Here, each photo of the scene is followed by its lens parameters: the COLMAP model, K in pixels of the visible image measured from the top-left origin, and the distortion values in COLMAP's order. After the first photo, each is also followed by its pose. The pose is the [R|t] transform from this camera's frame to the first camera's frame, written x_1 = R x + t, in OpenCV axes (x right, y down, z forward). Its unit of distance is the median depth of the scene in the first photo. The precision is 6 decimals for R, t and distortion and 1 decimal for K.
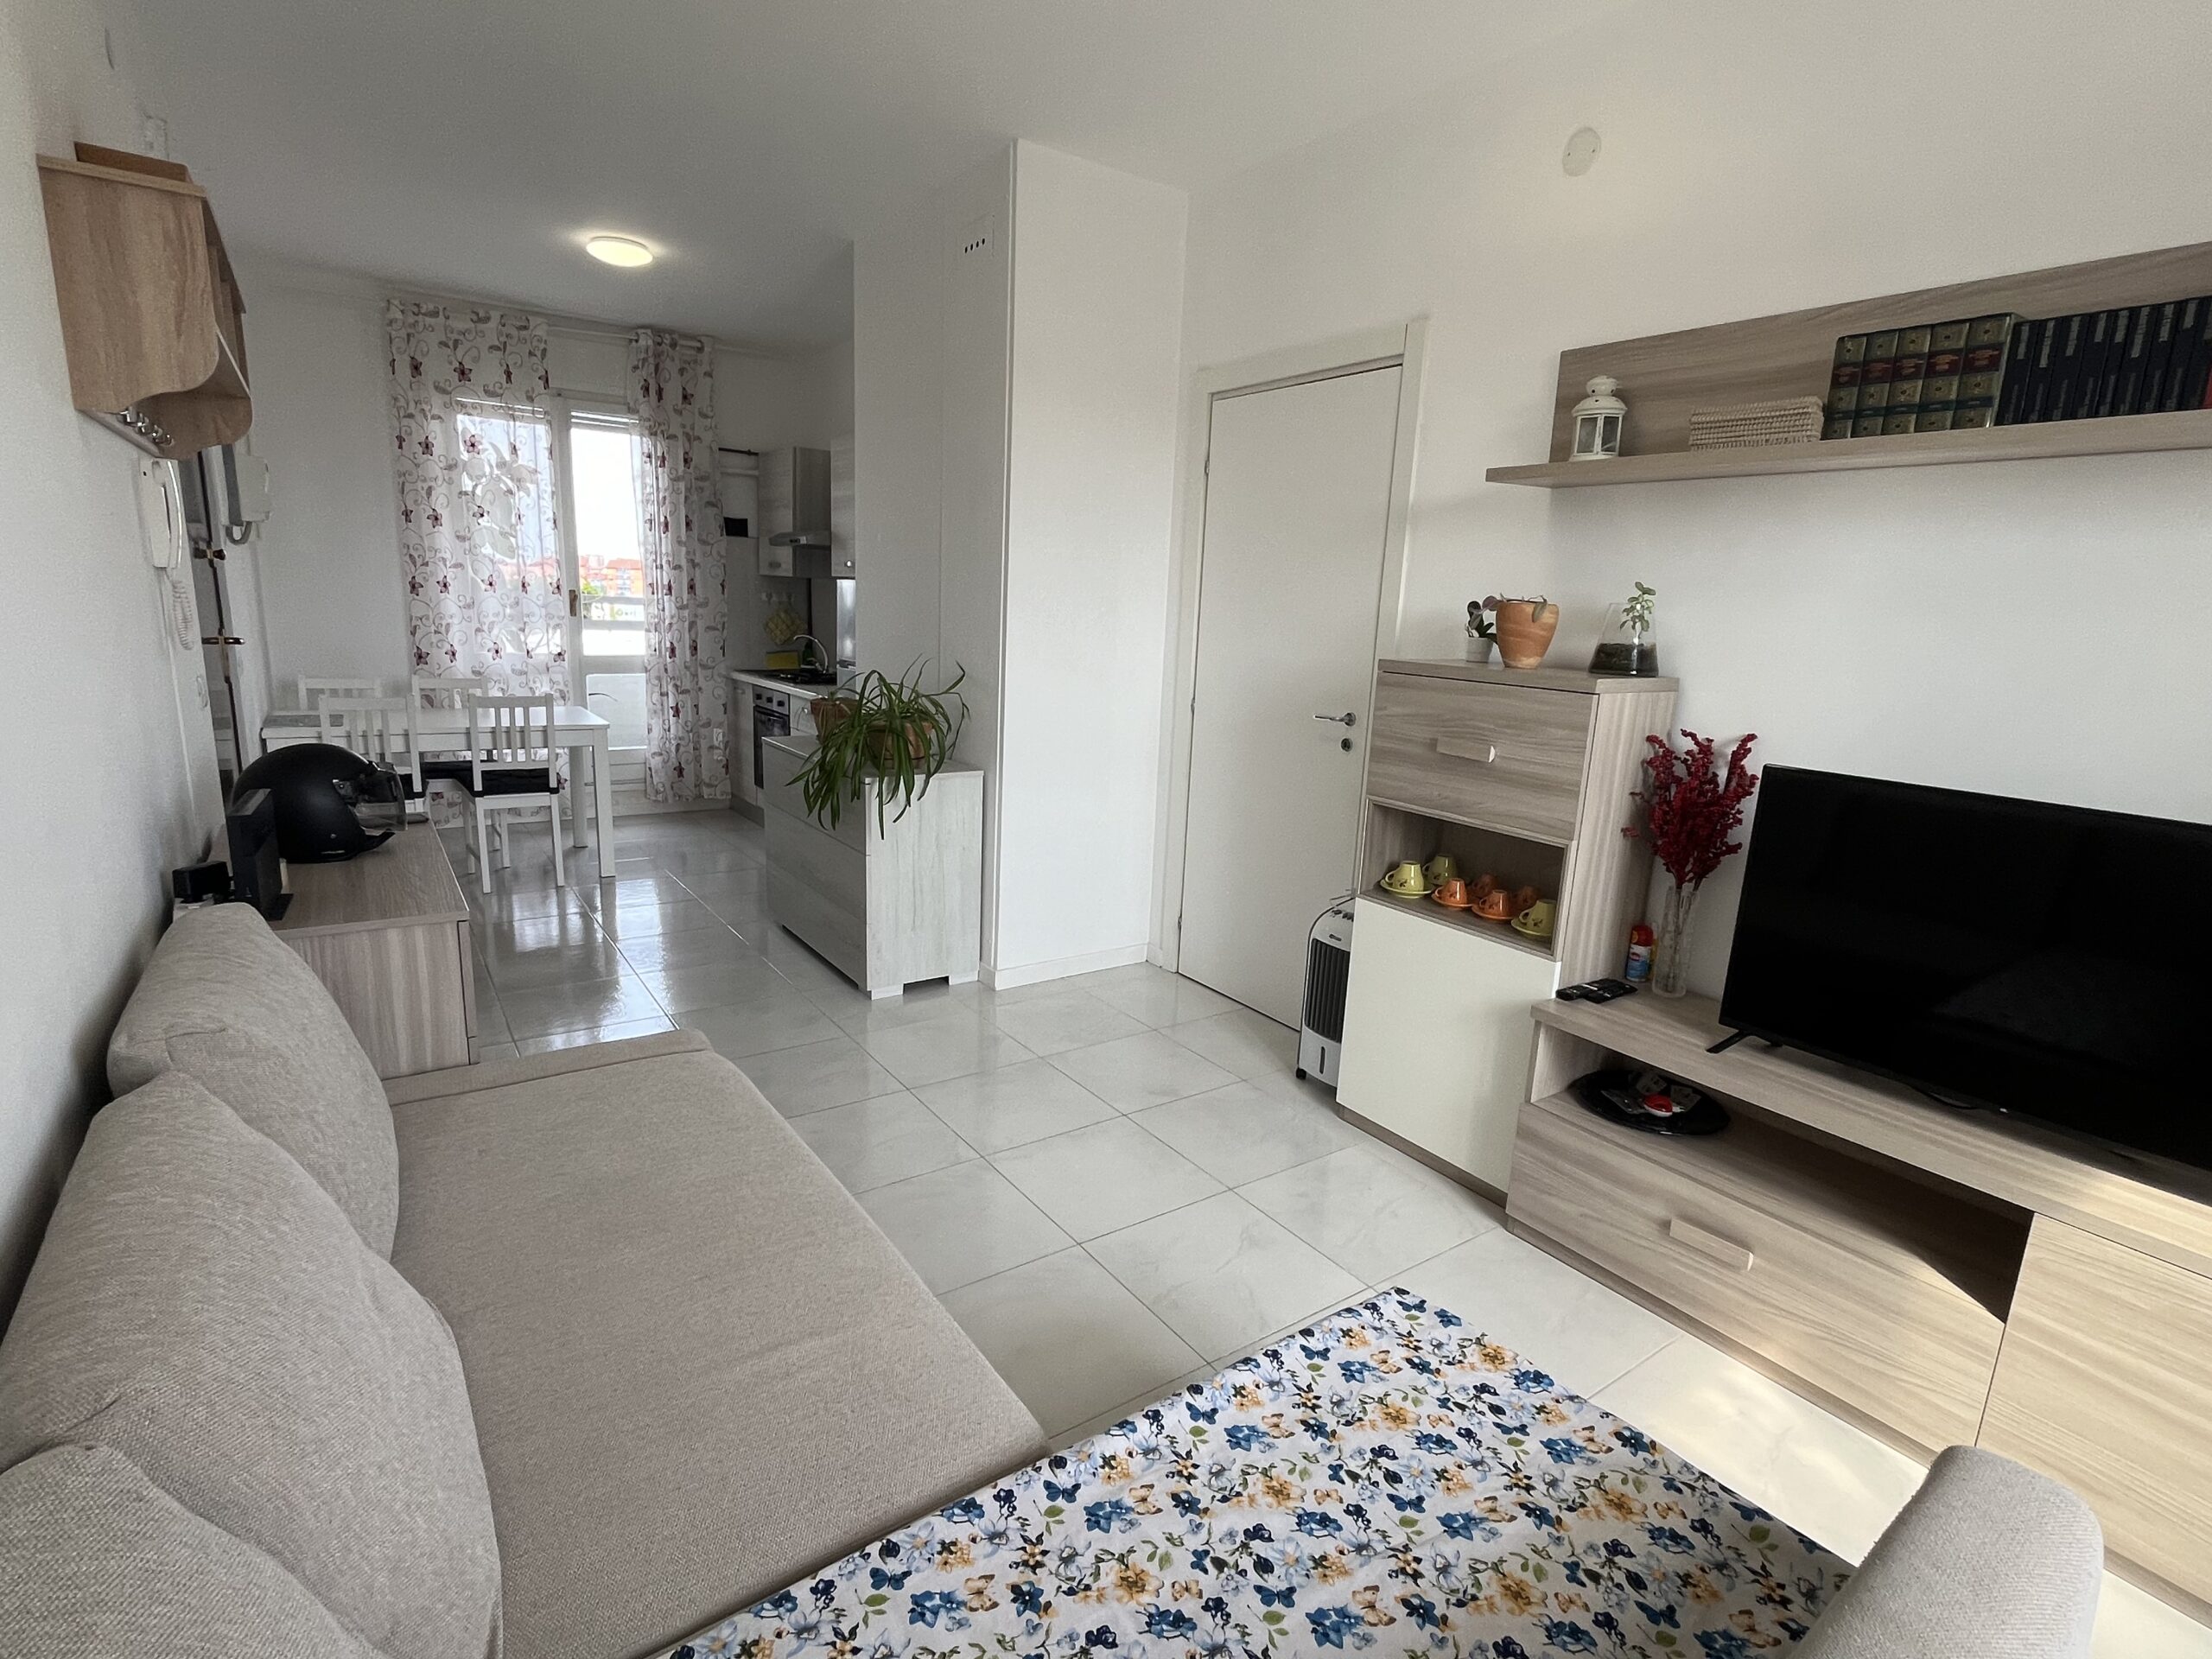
lens RADIAL K [[1084.0, 0, 1108.9], [0, 1084.0, 832.9], [0, 0, 1]] dist [-0.002190, 0.000278]
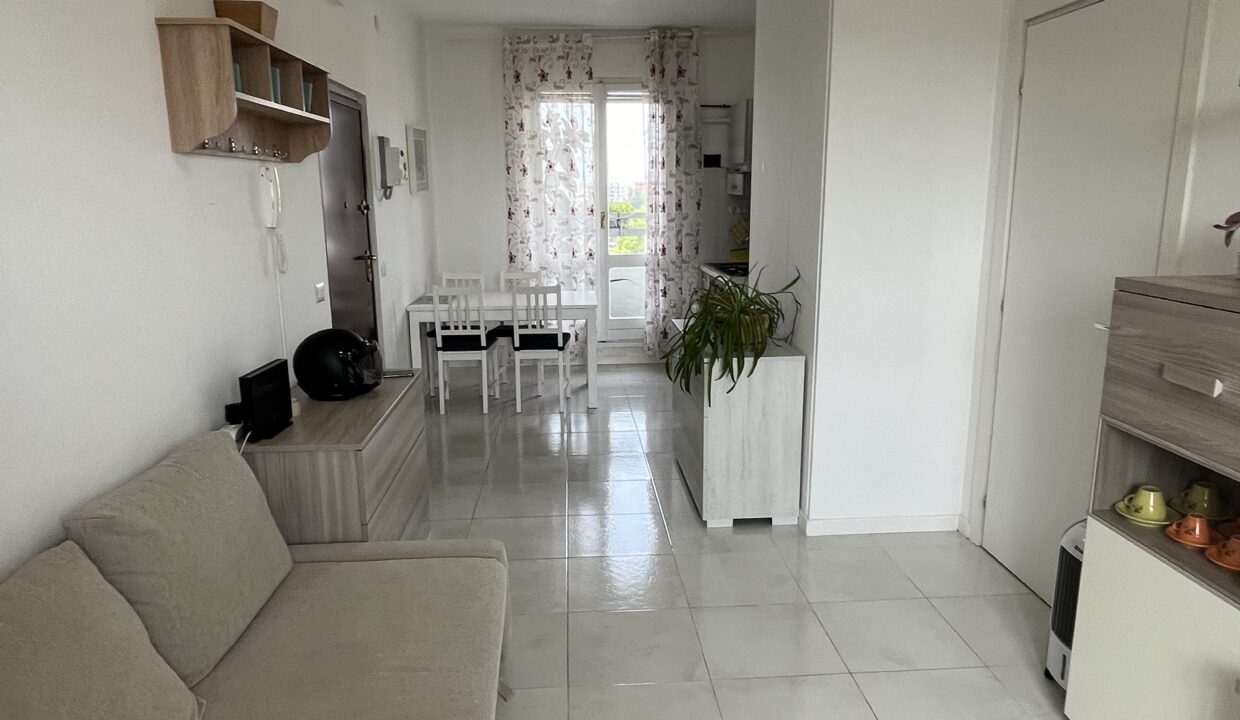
lens RADIAL K [[810.0, 0, 614.6], [0, 810.0, 357.8], [0, 0, 1]] dist [0.007645, -0.006002]
pose [[0.850560, 0.056508, -0.522834, 0.174846], [-0.064772, 0.997897, 0.002480, -0.042326], [0.521875, 0.031755, 0.852431, 0.100835]]
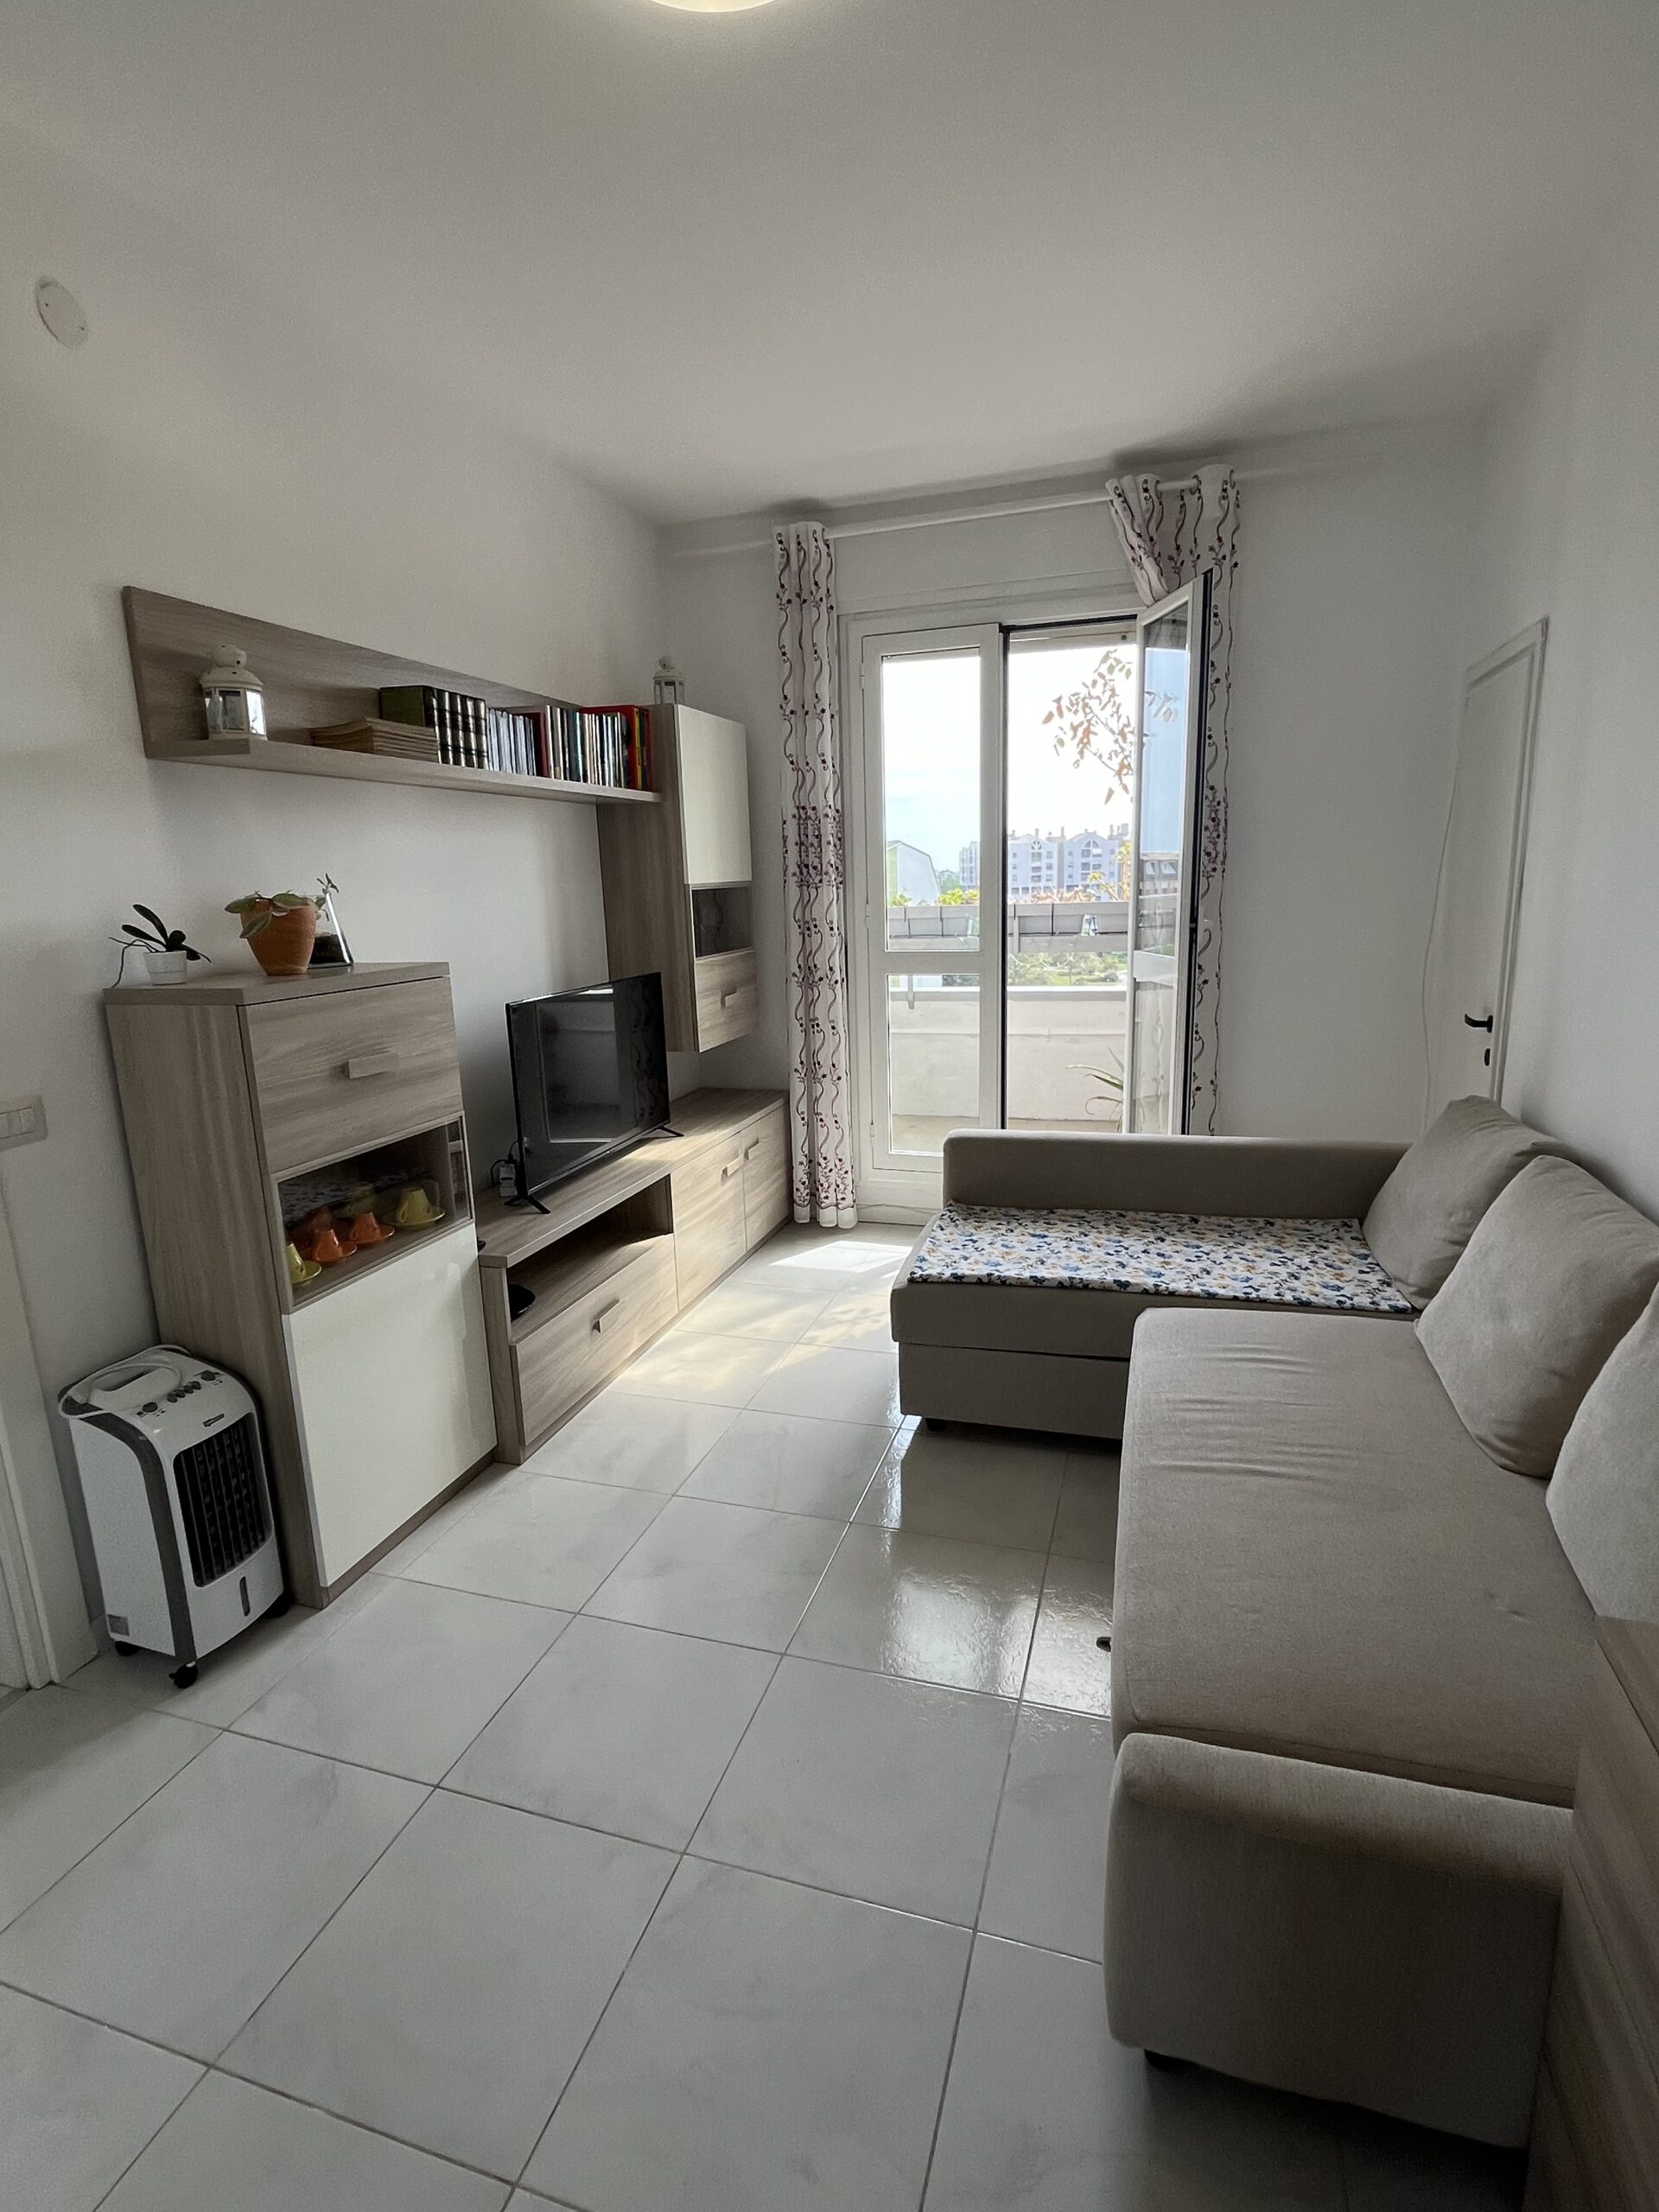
lens RADIAL K [[1084.0, 0, 826.3], [0, 1084.0, 1106.6], [0, 0, 1]] dist [-0.002190, 0.000278]
pose [[-0.606554, -0.186432, 0.772875, -0.380890], [0.175171, 0.916890, 0.358646, -0.192930], [-0.775505, 0.352924, -0.523486, 0.767546]]
